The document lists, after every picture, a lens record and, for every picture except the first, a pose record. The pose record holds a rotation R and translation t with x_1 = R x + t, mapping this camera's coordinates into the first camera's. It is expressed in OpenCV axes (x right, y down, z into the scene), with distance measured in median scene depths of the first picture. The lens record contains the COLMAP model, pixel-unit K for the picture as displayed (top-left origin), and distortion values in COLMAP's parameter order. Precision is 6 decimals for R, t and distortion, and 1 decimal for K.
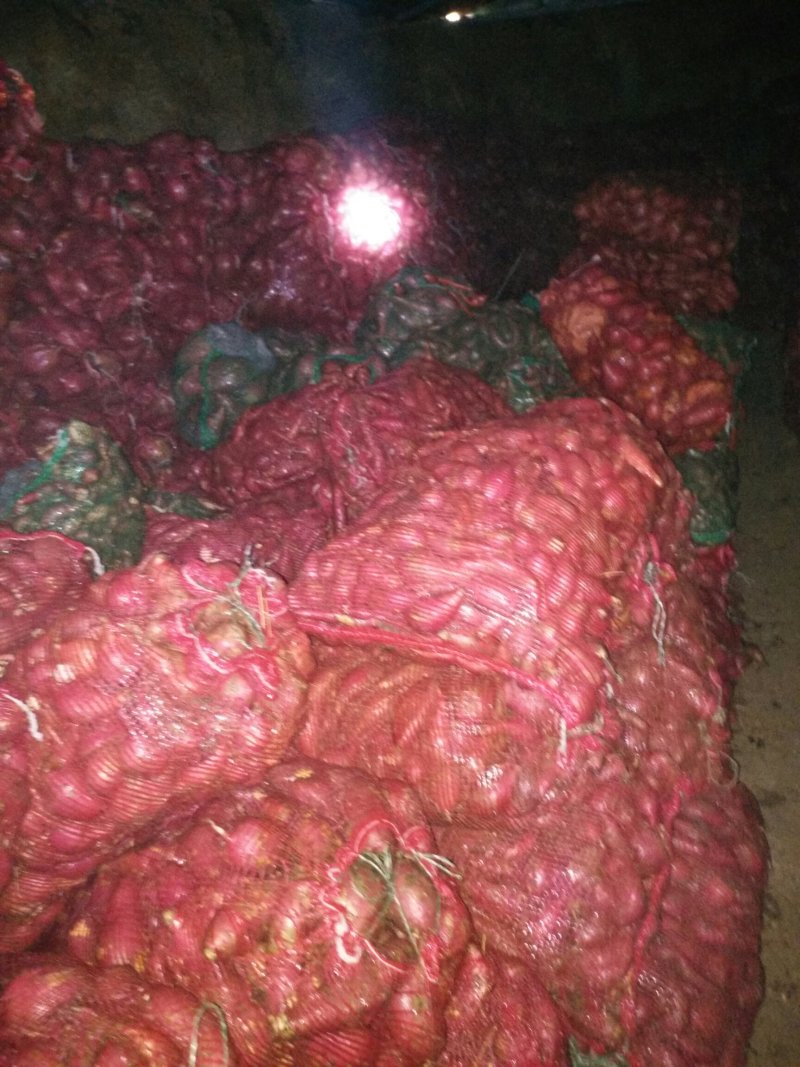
lens RADIAL K [[864.4, 0, 400.0], [0, 864.4, 533.5], [0, 0, 1]] dist [-0.064759, 0.001087]
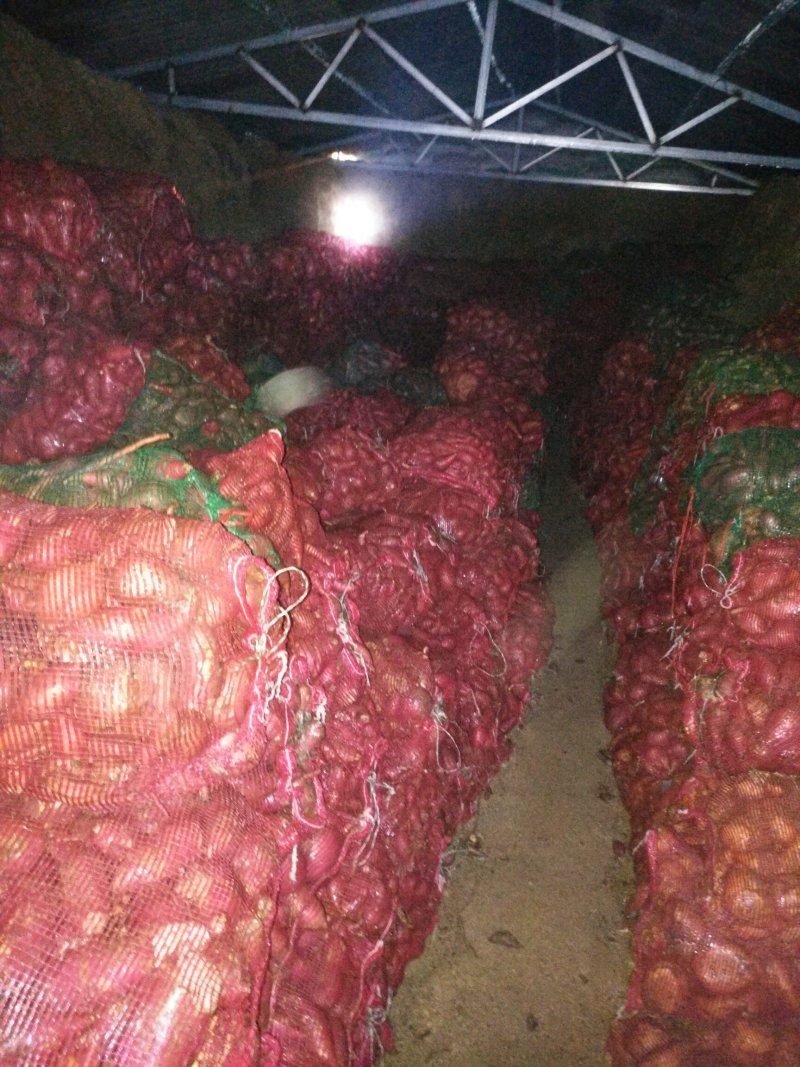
lens RADIAL K [[864.4, 0, 400.0], [0, 864.4, 533.5], [0, 0, 1]] dist [-0.064759, 0.001087]
pose [[0.970474, 0.090318, 0.223660, -0.270687], [-0.067343, 0.991833, -0.108313, 0.246526], [-0.231616, 0.090052, 0.968630, -0.615824]]
